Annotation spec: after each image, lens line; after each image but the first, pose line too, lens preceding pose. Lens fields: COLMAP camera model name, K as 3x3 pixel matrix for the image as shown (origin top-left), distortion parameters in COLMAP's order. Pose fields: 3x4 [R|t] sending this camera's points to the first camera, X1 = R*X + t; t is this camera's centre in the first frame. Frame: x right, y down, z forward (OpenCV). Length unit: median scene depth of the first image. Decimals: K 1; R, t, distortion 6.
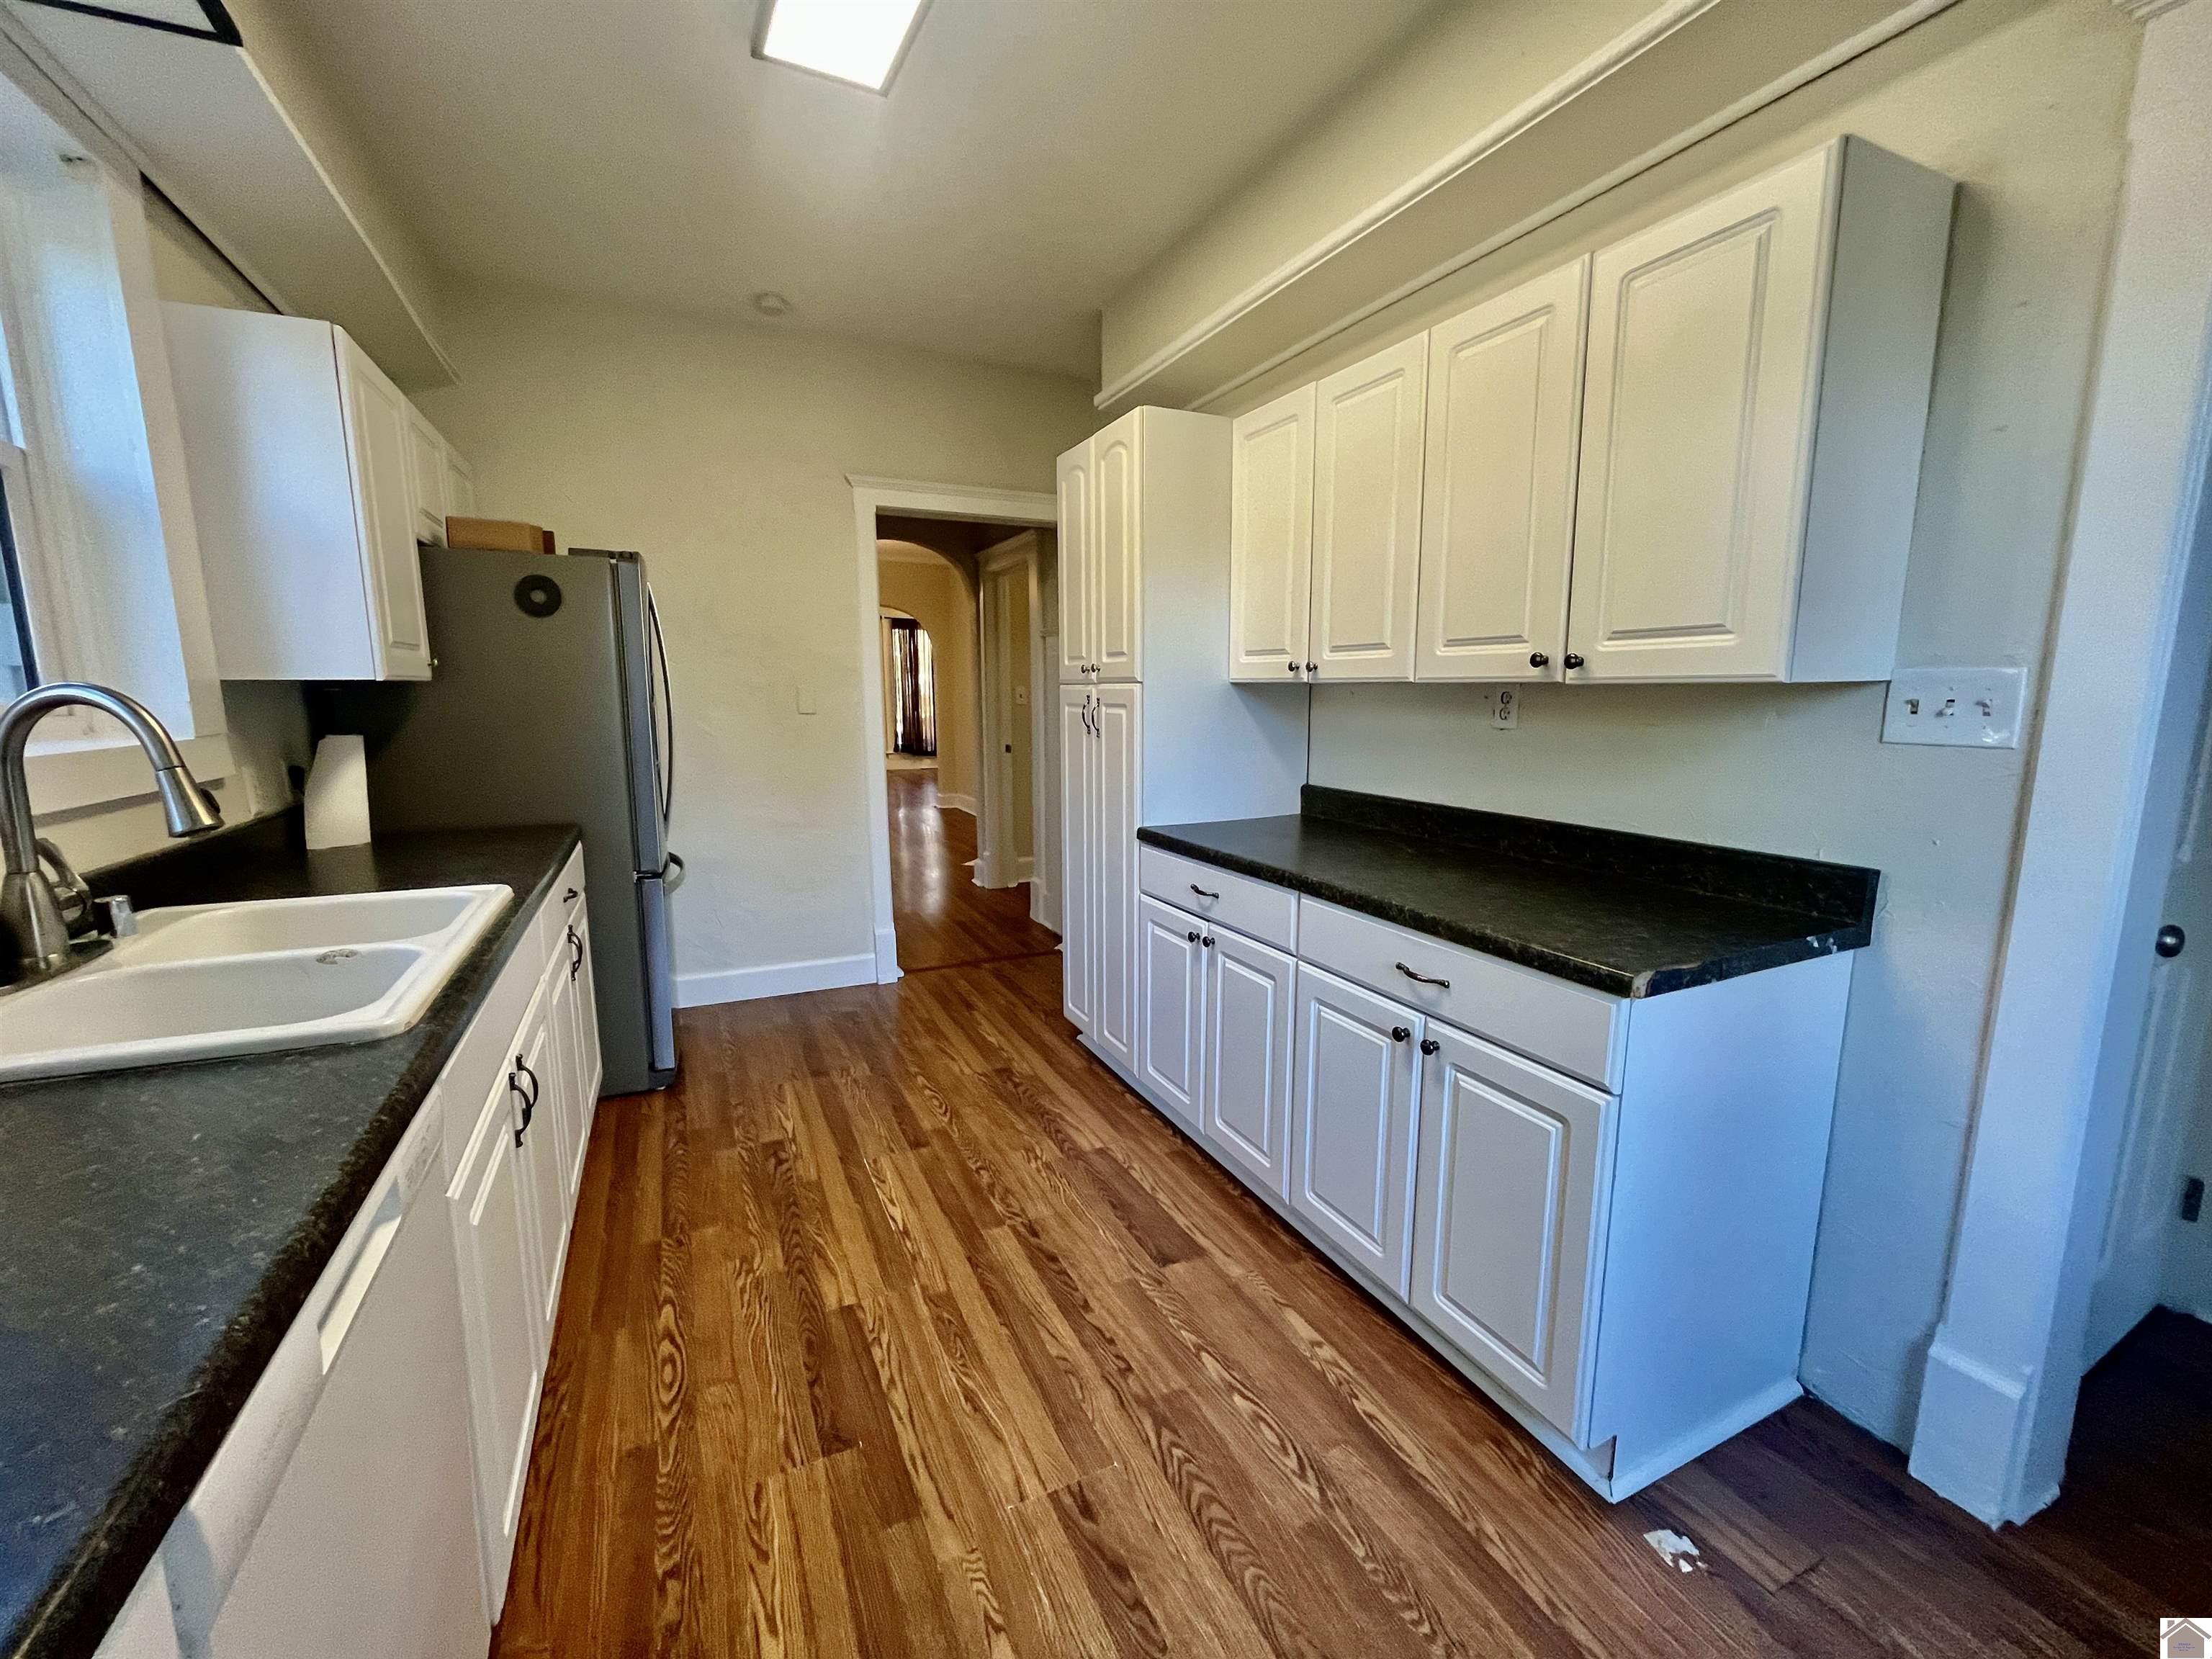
lens RADIAL K [[894.3, 0, 1101.6], [0, 894.3, 827.2], [0, 0, 1]] dist [-0.003847, -0.000225]
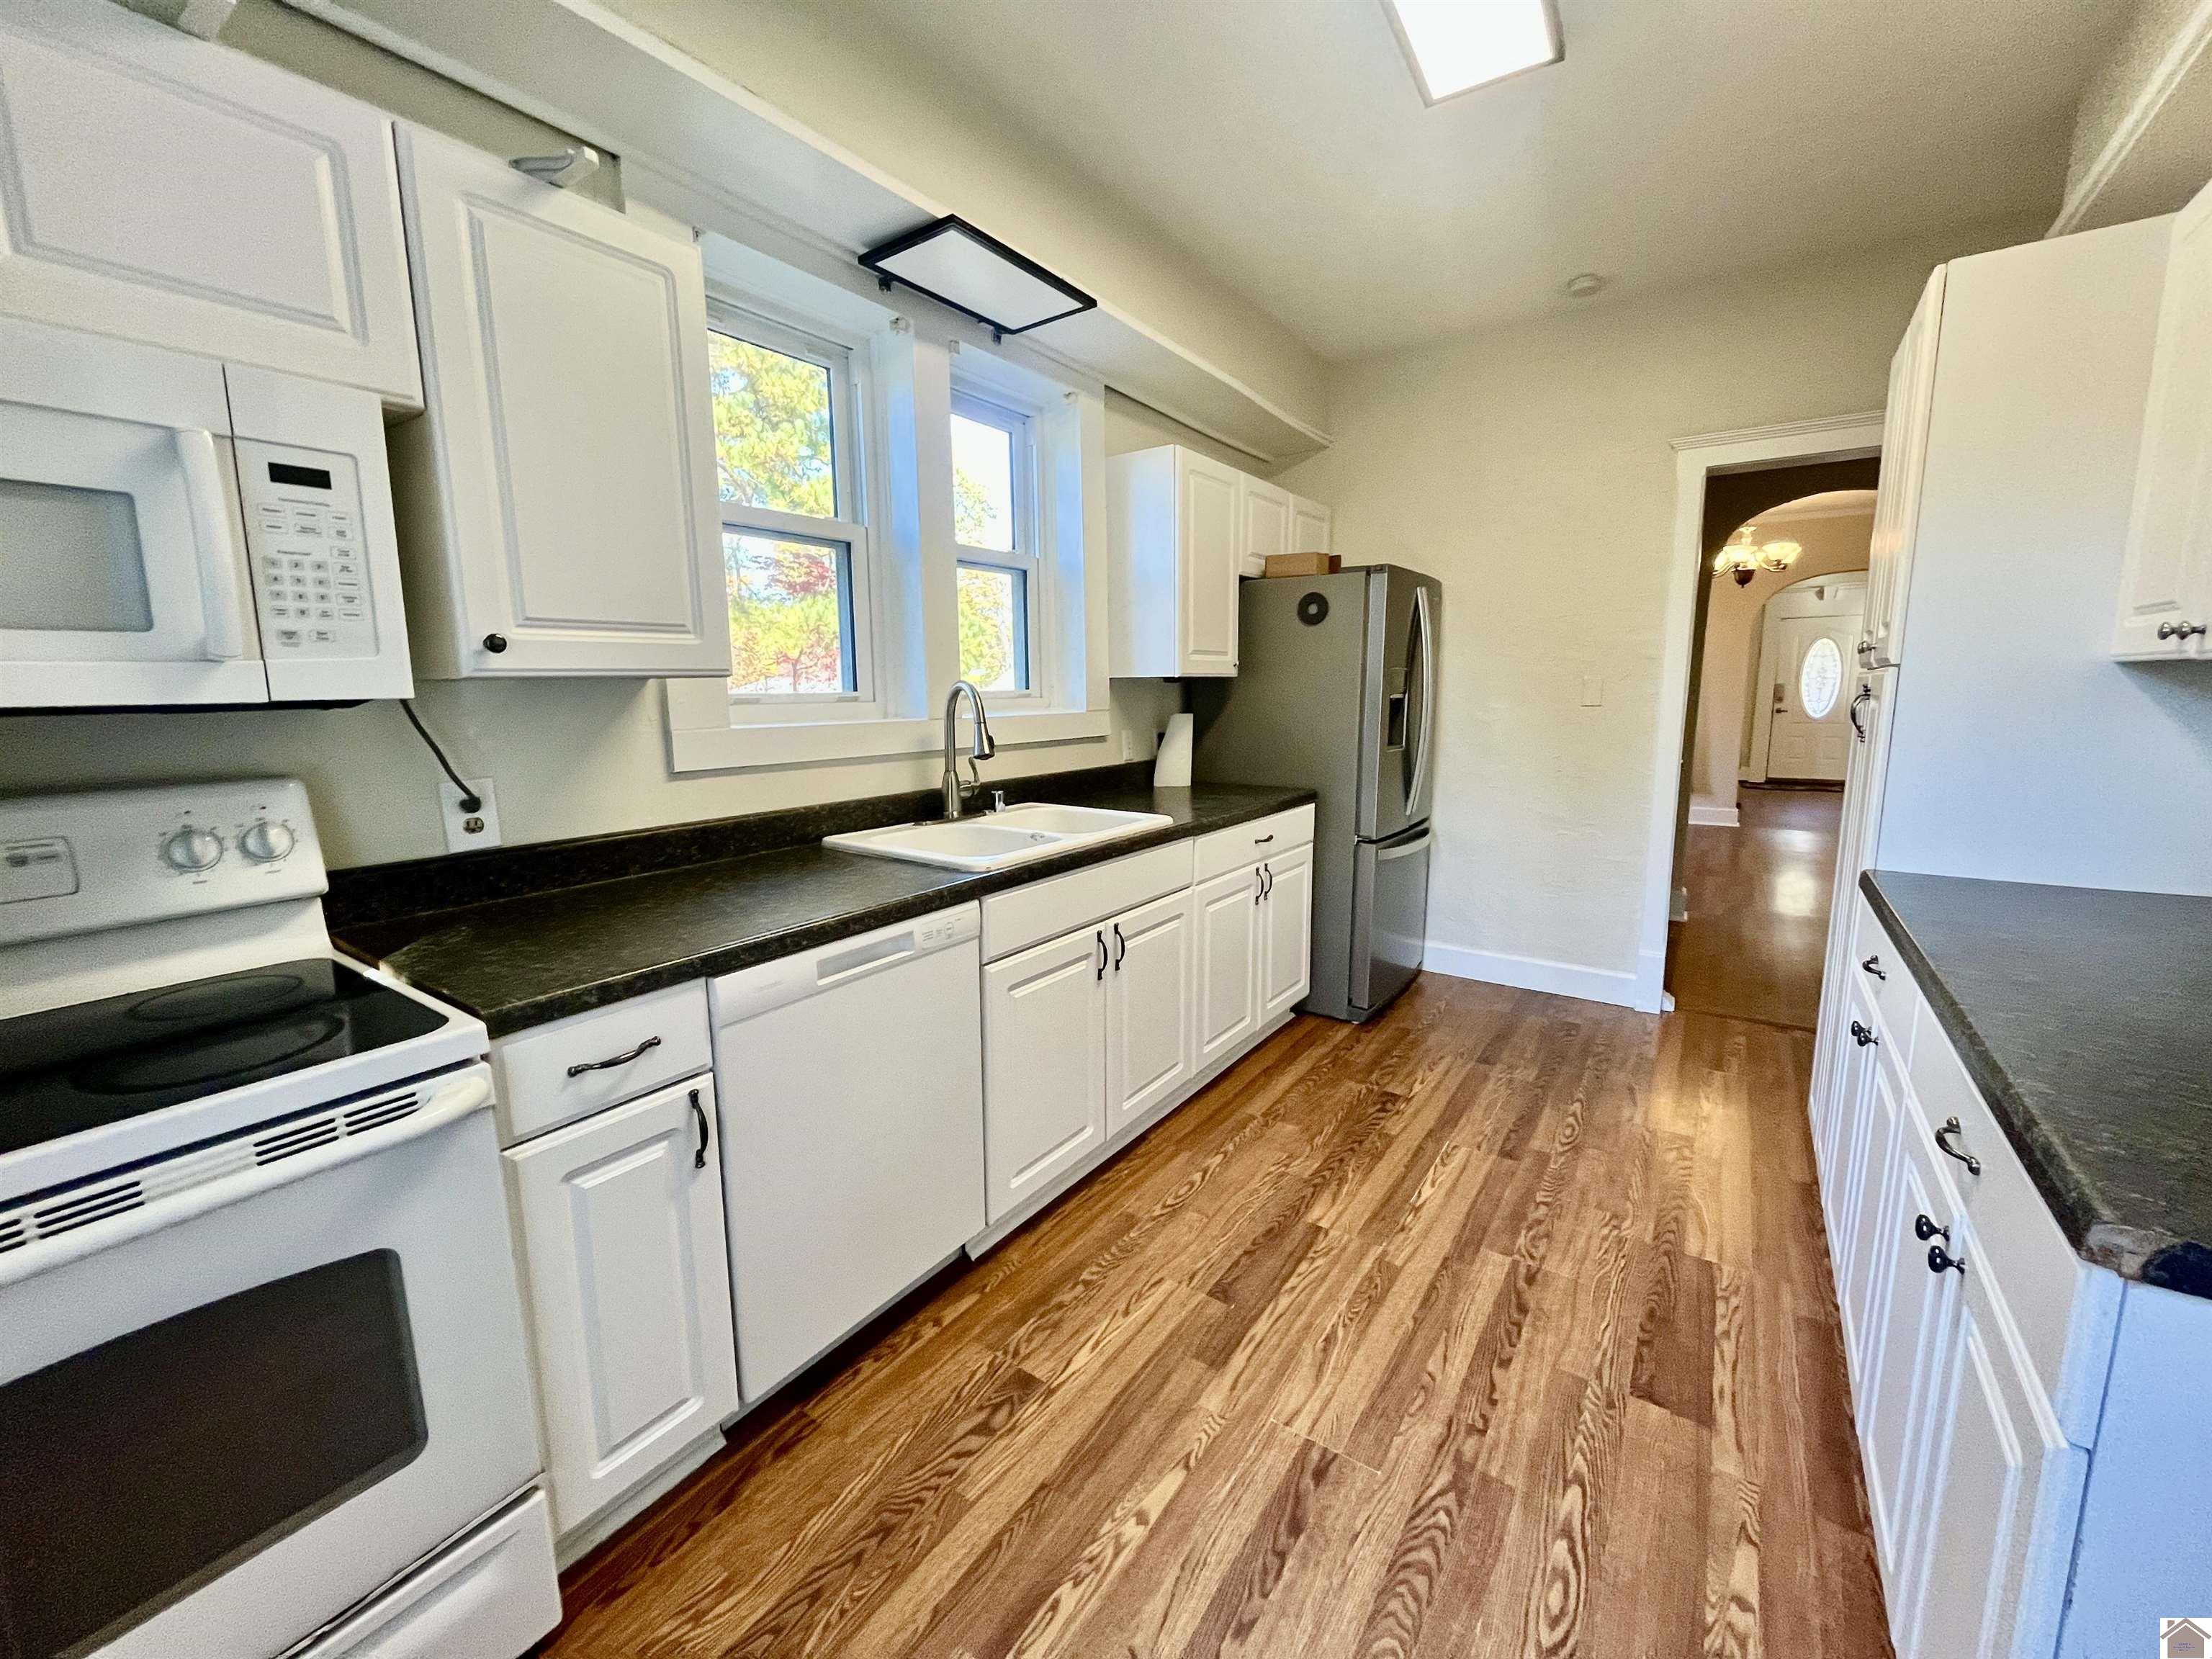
lens RADIAL K [[894.3, 0, 1093.6], [0, 894.3, 824.7], [0, 0, 1]] dist [-0.003847, -0.000225]
pose [[0.487481, 0.128669, -0.863601, 0.494433], [-0.125242, 0.989159, 0.076679, -0.017008], [0.864104, 0.070780, 0.498311, 0.158073]]
